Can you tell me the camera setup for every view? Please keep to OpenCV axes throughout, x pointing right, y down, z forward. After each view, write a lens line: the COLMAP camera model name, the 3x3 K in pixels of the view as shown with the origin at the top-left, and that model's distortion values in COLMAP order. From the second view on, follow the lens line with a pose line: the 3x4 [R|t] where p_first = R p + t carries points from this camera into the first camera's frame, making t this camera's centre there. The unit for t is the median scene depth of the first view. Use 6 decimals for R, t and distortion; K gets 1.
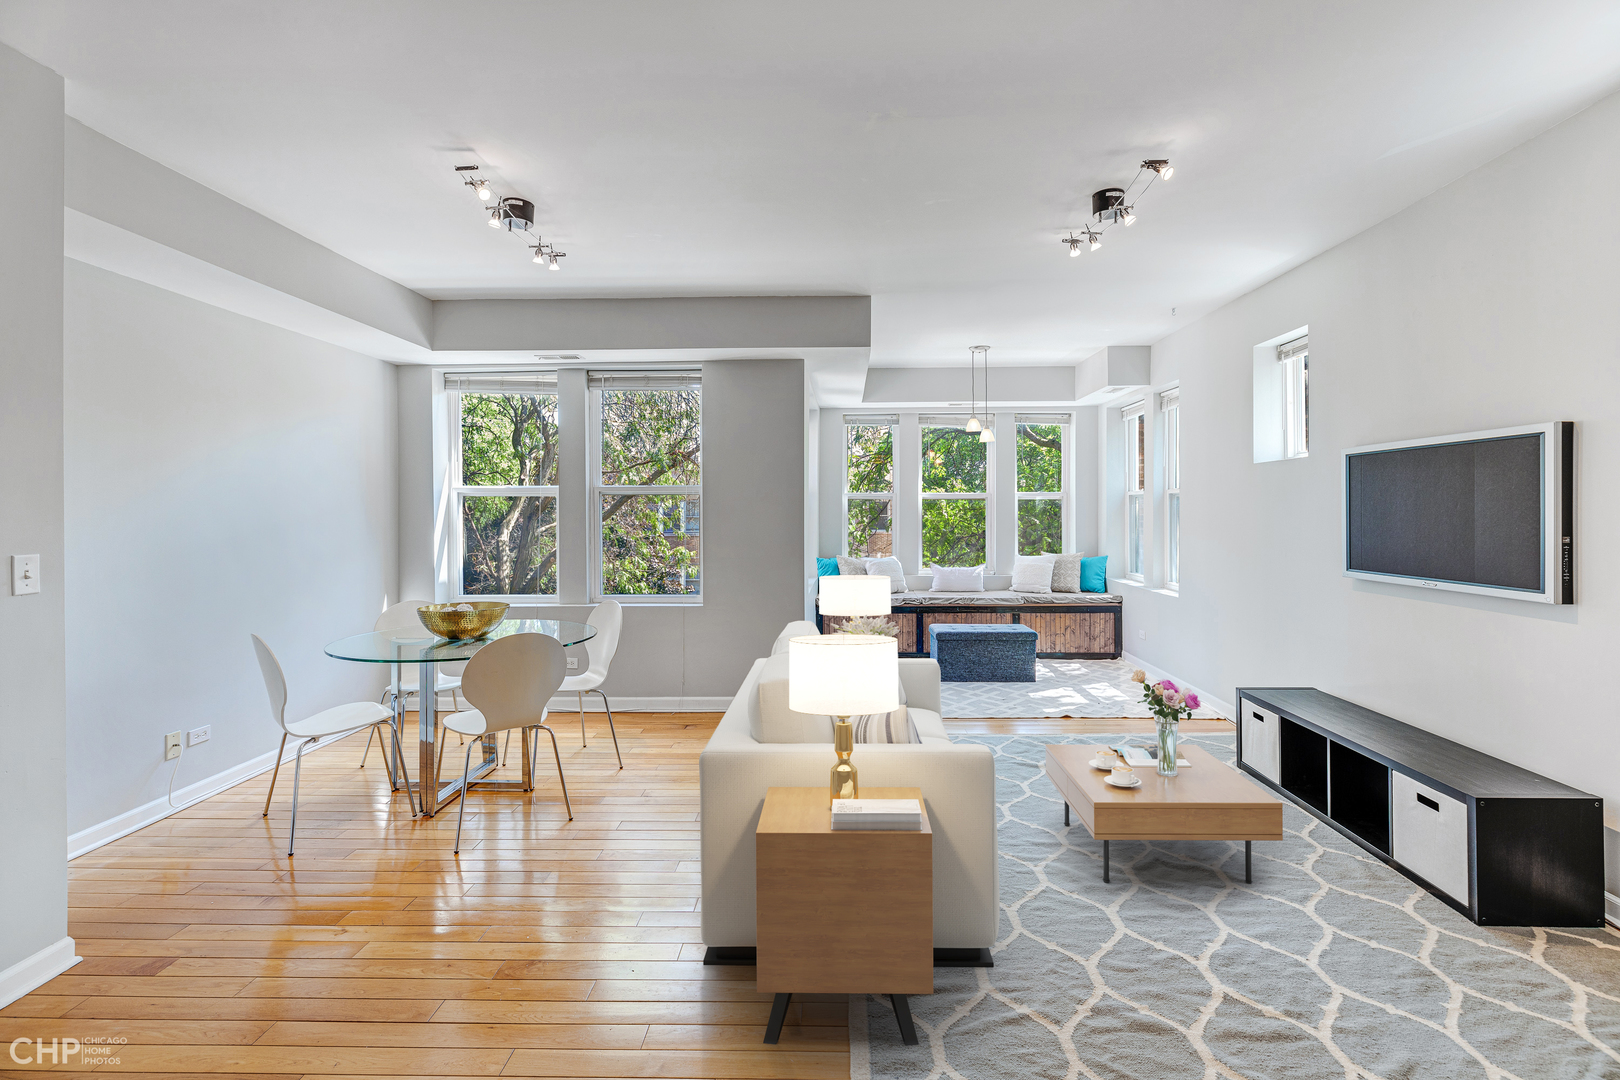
lens RADIAL K [[723.5, 0, 823.4], [0, 723.5, 510.5], [0, 0, 1]] dist [-0.000840, -0.000364]
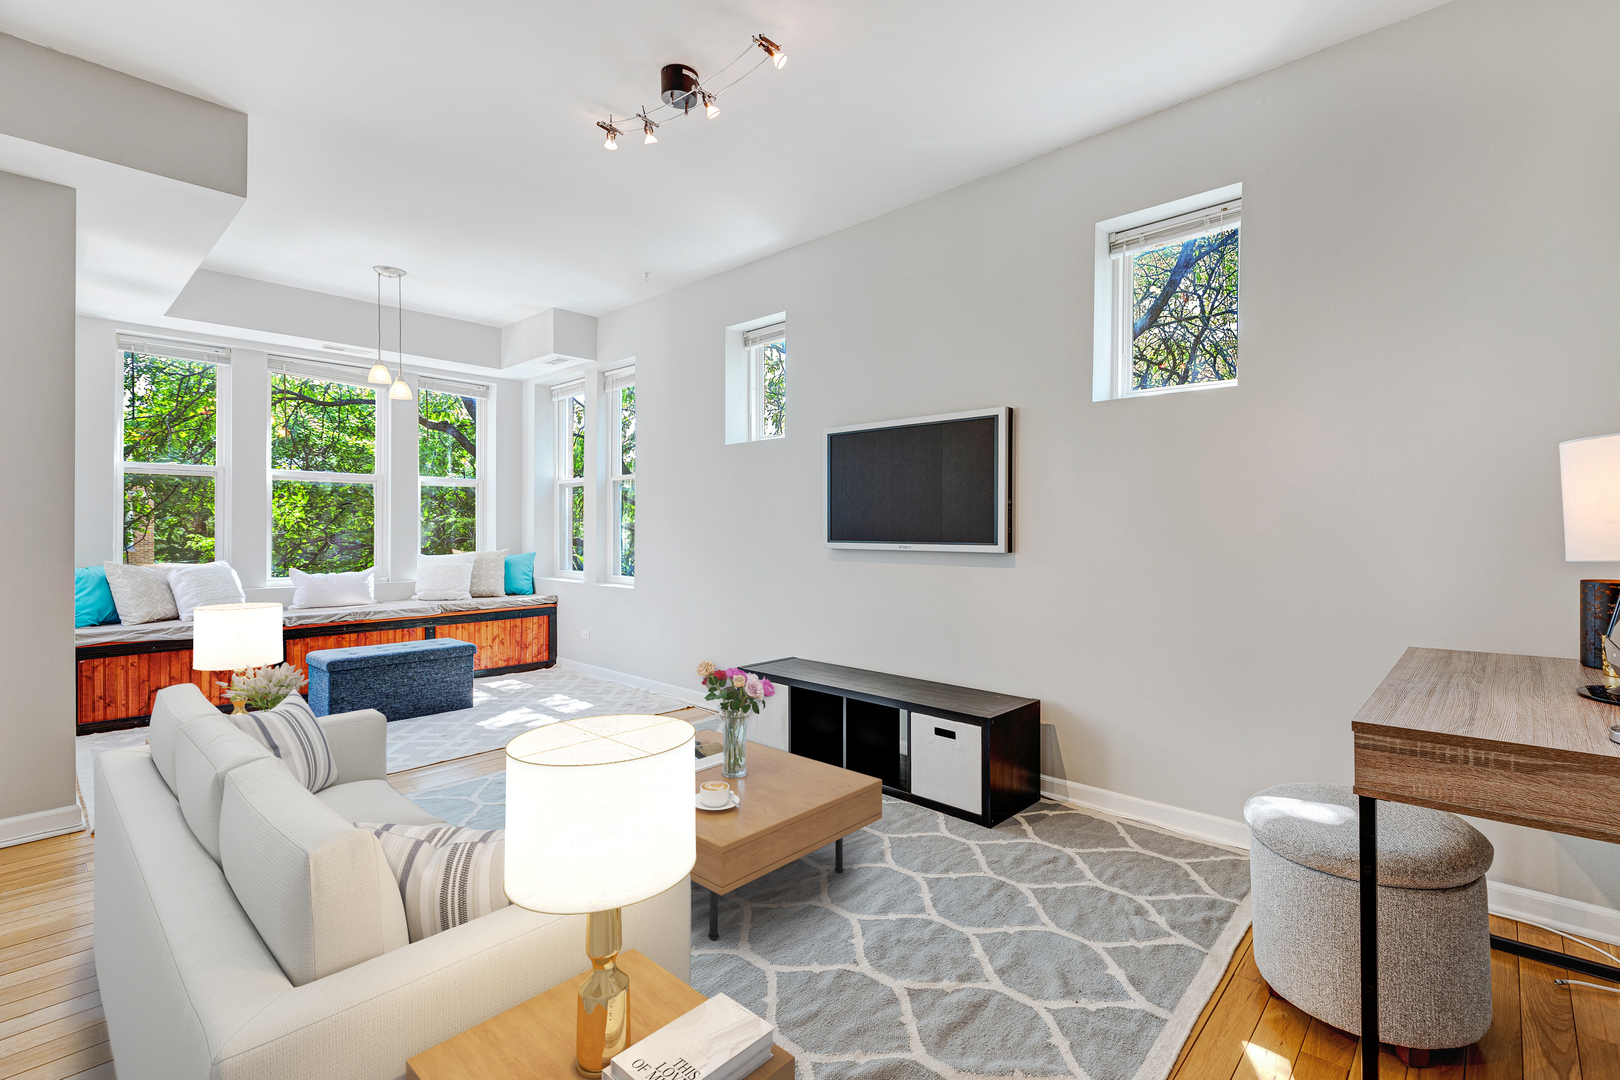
lens RADIAL K [[741.7, 0, 832.4], [0, 741.7, 527.3], [0, 0, 1]] dist [0.002723, -0.000067]
pose [[0.653586, 0.003648, 0.756844, -0.094694], [-0.004644, 0.999989, -0.000810, 0.054938], [-0.756838, -0.002986, 0.653595, 0.242473]]
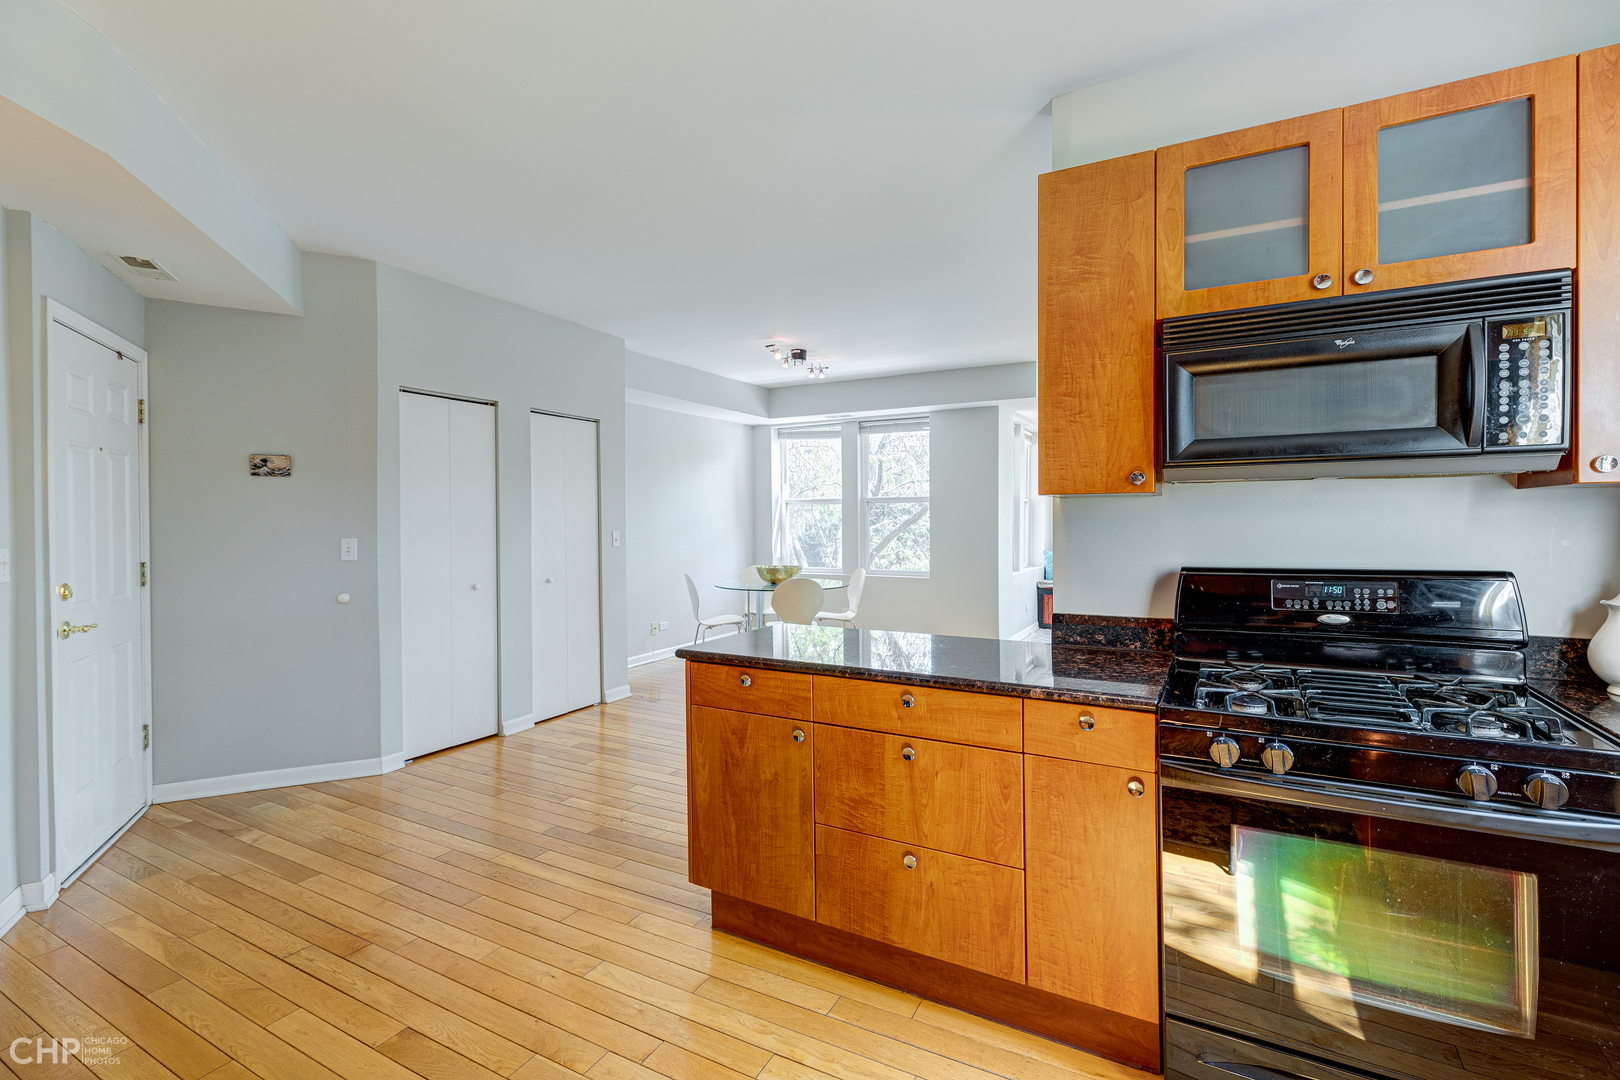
lens RADIAL K [[717.8, 0, 826.4], [0, 717.8, 521.8], [0, 0, 1]] dist [0.000009, 0.000353]
pose [[0.894906, 0.002180, -0.446250, 0.365344], [0.003056, 0.999935, 0.011014, 0.000948], [0.446245, -0.011220, 0.894841, -0.492796]]
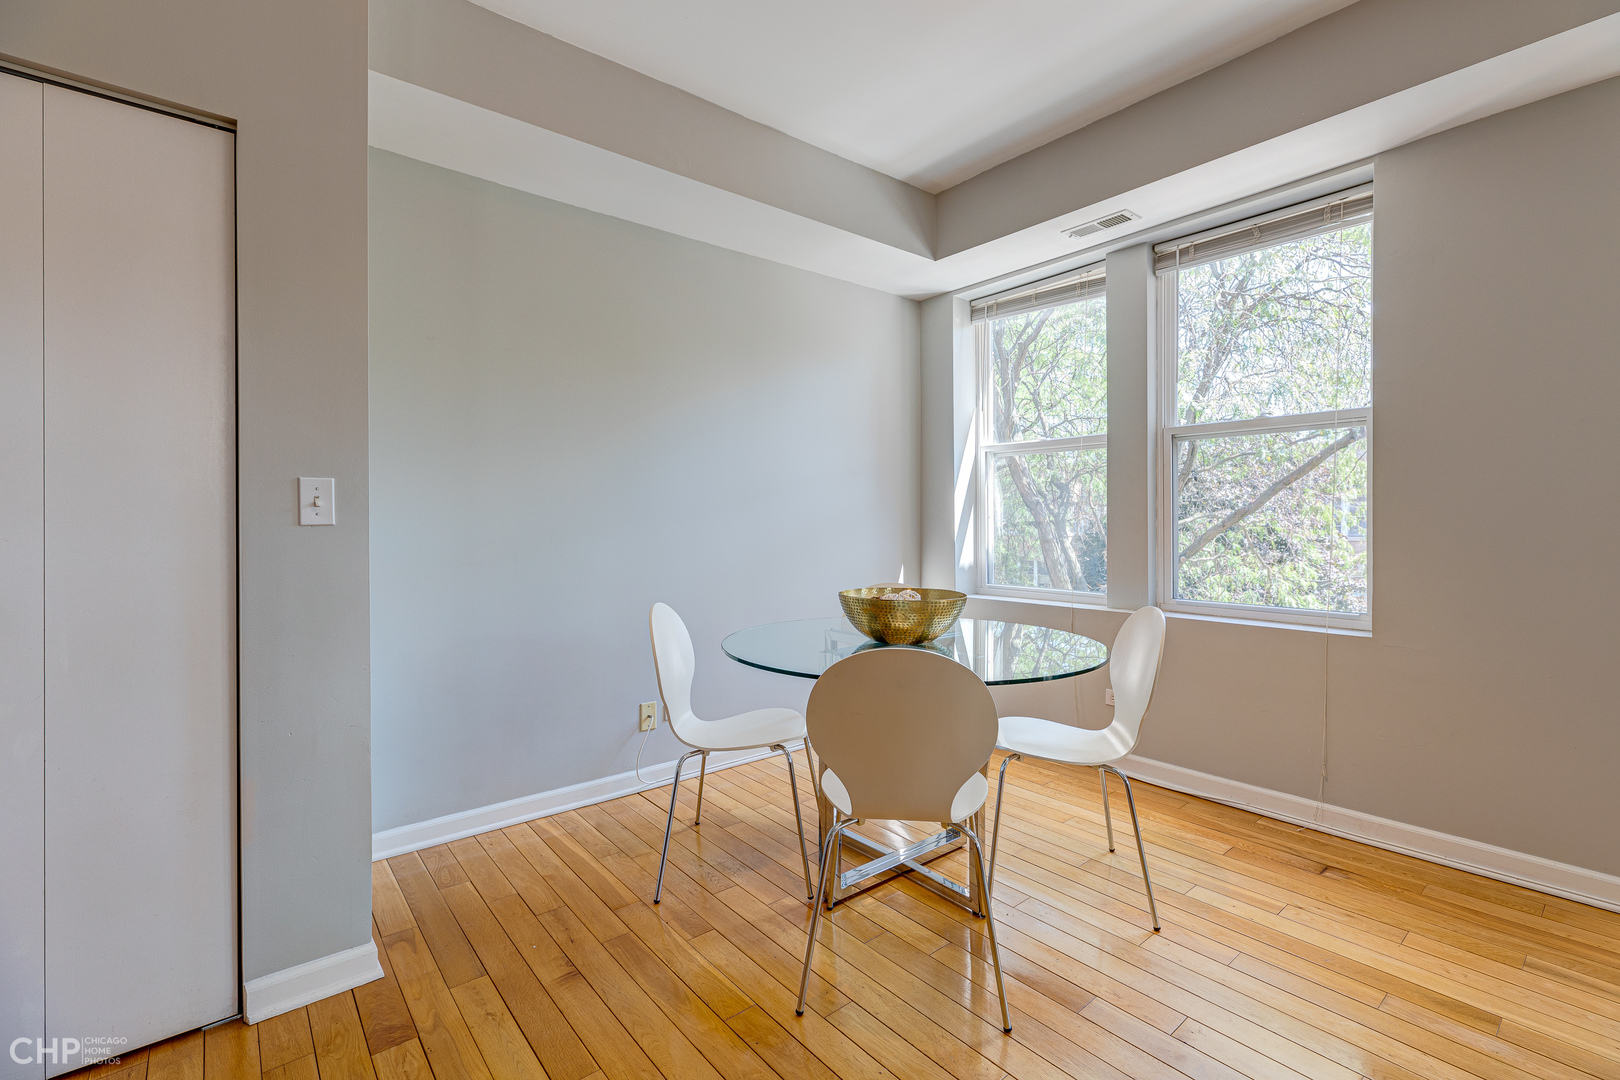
lens RADIAL K [[717.8, 0, 826.4], [0, 717.8, 521.8], [0, 0, 1]] dist [0.000009, 0.000353]
pose [[0.656984, 0.007403, -0.753868, -0.046325], [0.000750, 0.999945, 0.010473, 0.053928], [0.753904, -0.007446, 0.656942, 0.467983]]
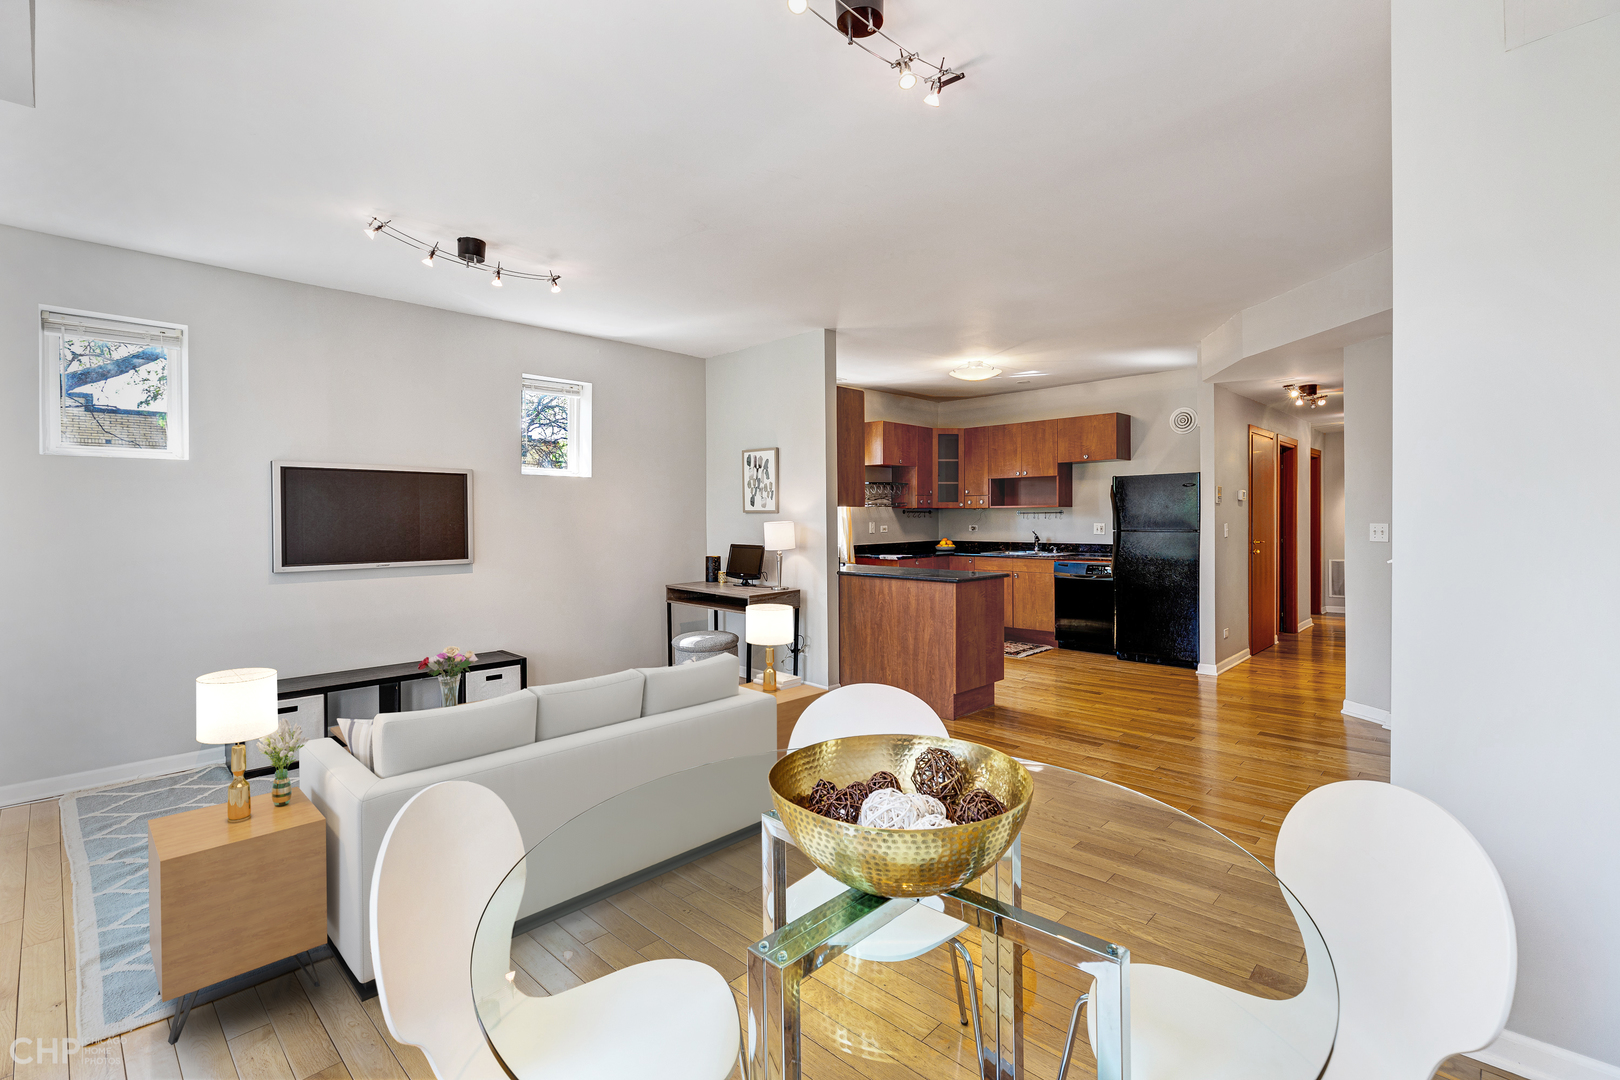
lens RADIAL K [[741.7, 0, 832.4], [0, 741.7, 527.3], [0, 0, 1]] dist [0.002723, -0.000067]
pose [[-0.743278, 0.003258, 0.668975, -0.645027], [0.009491, 0.999939, 0.005675, 0.018871], [-0.668915, 0.010568, -0.743263, 1.143732]]
